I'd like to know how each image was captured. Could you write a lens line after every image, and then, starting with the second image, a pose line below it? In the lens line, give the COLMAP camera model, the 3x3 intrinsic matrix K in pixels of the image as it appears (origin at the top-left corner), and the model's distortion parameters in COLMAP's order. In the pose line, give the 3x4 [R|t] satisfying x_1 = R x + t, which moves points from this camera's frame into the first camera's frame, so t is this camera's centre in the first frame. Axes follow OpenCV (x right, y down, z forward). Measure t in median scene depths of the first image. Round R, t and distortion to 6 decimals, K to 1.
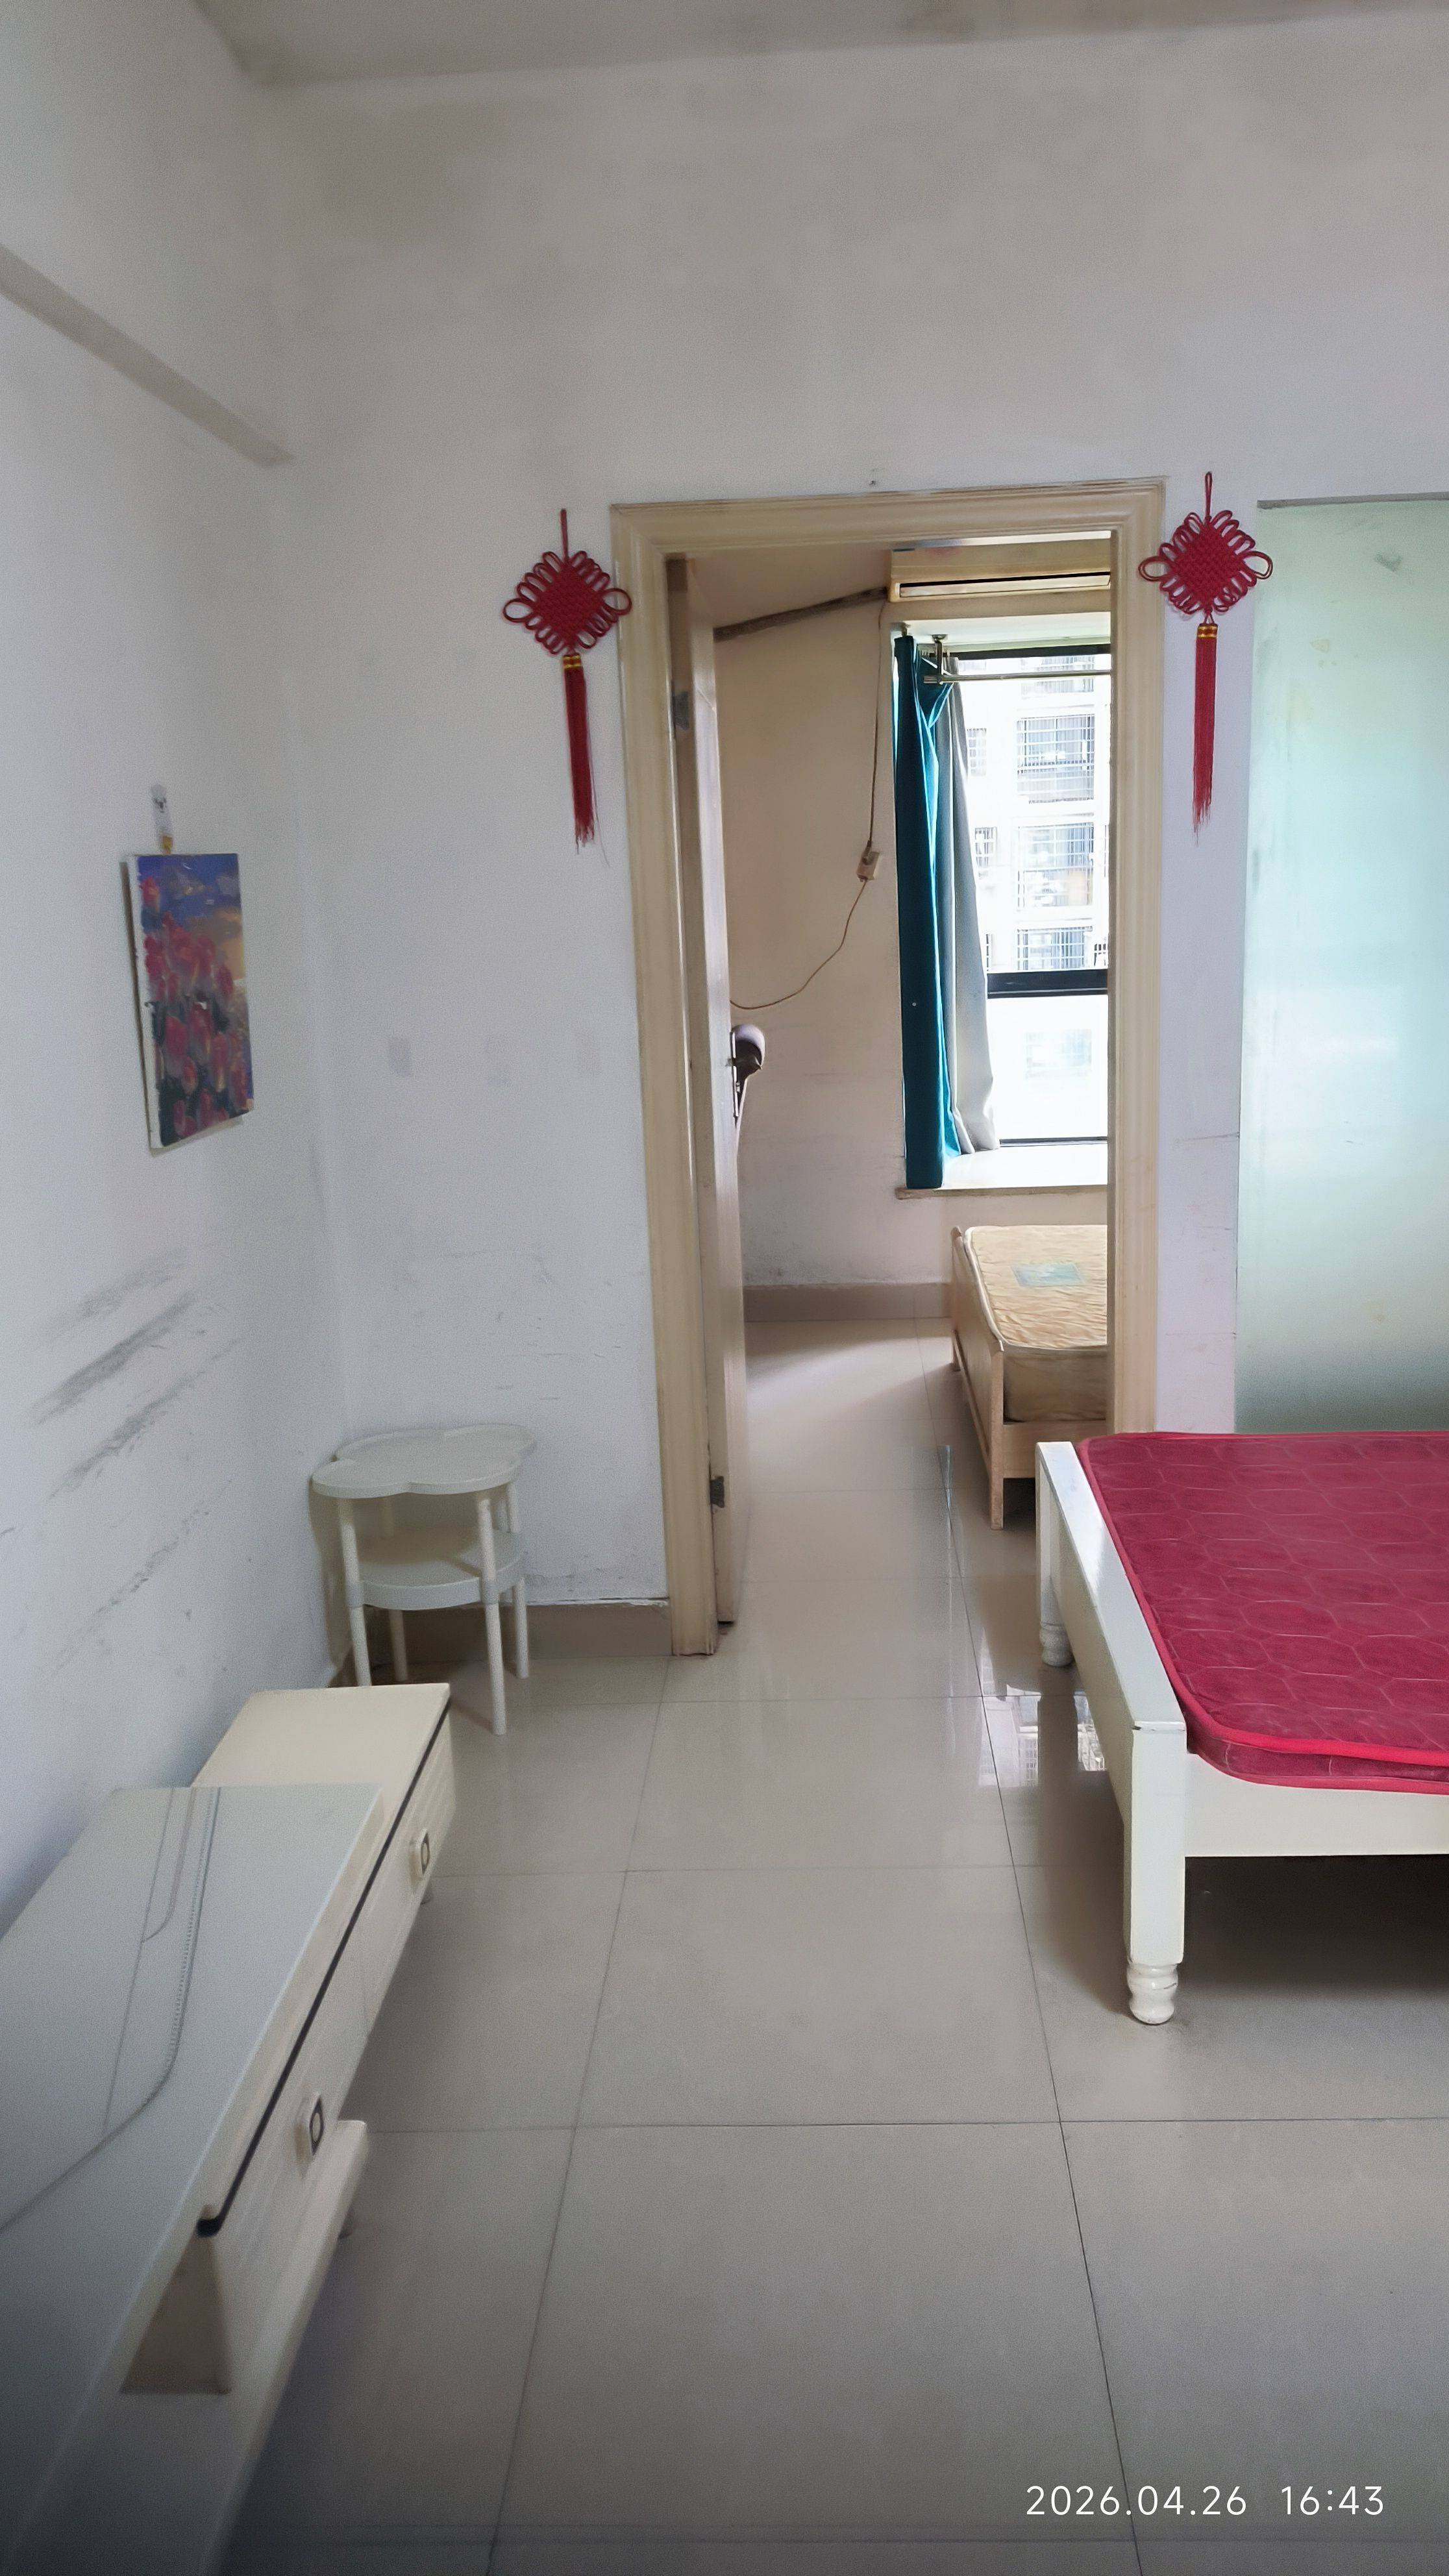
lens RADIAL K [[1894.8, 0, 724.5], [0, 1894.8, 1288.0], [0, 0, 1]] dist [0.064318, -0.060682]
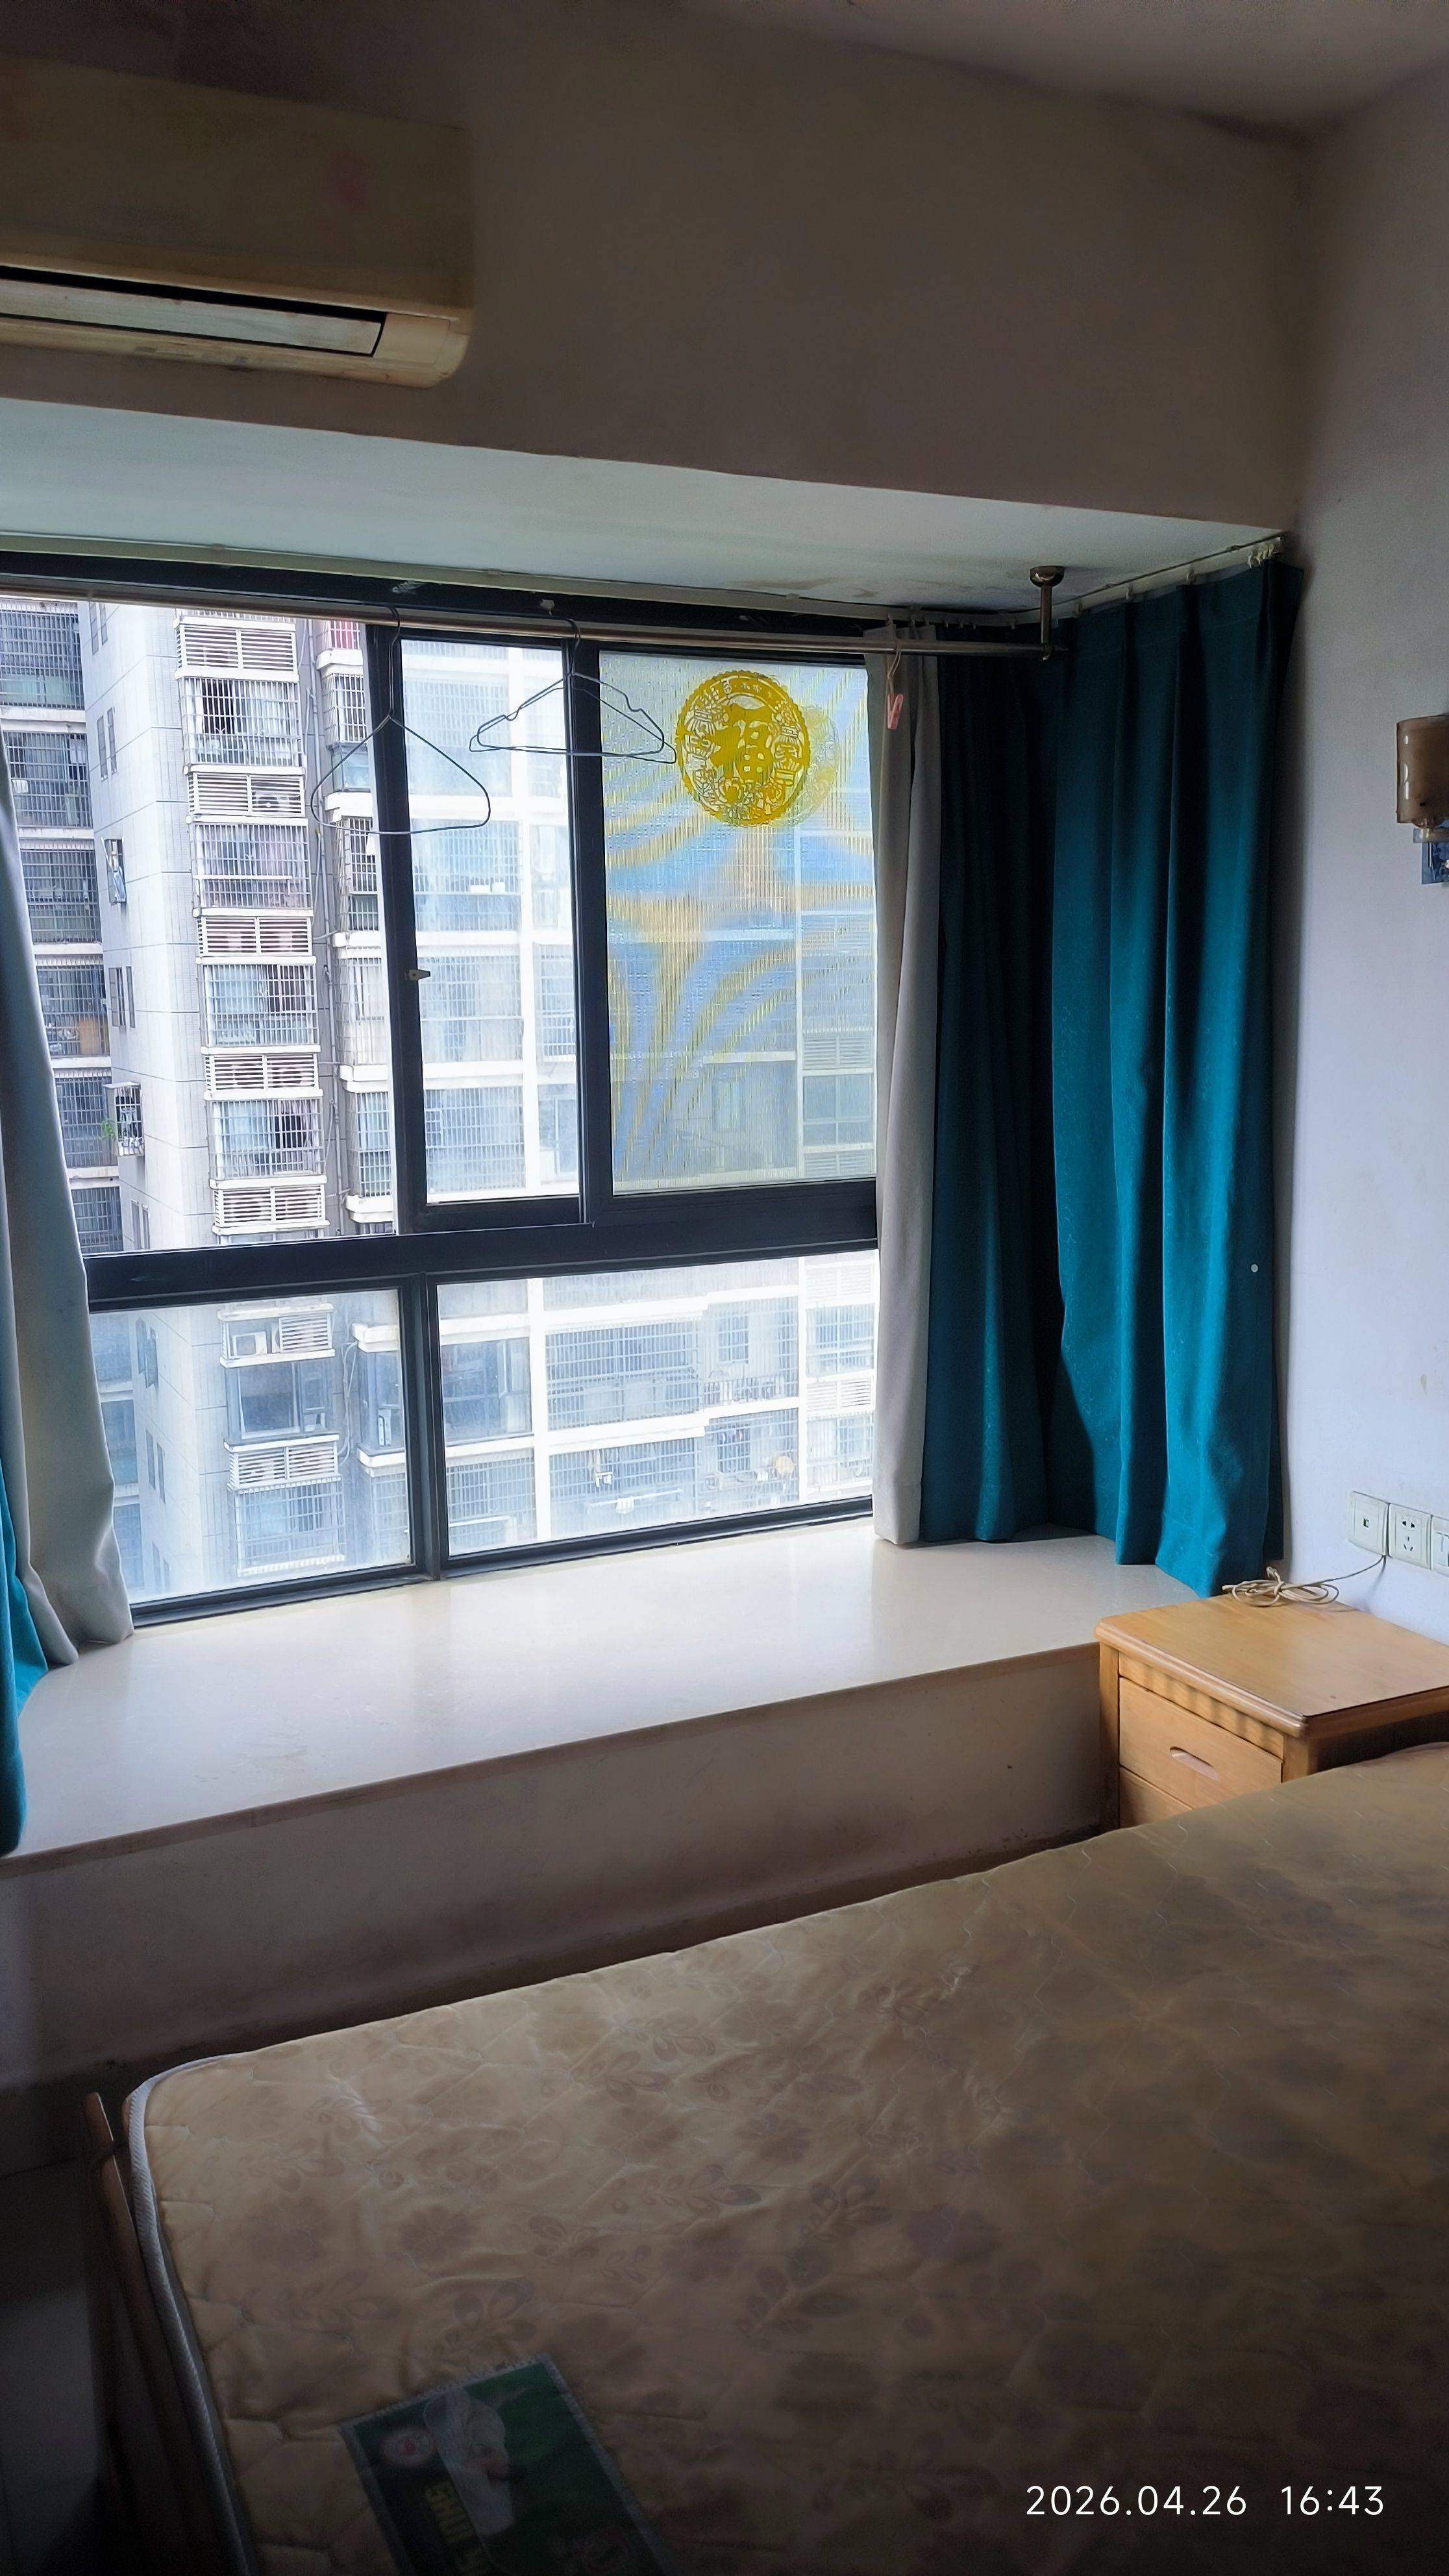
lens RADIAL K [[1894.8, 0, 724.5], [0, 1894.8, 1288.0], [0, 0, 1]] dist [0.064318, -0.060682]
pose [[0.875996, -0.055155, 0.479154, 0.023185], [0.091478, 0.994408, -0.052776, -0.045631], [-0.473563, 0.090064, 0.876143, 0.218292]]
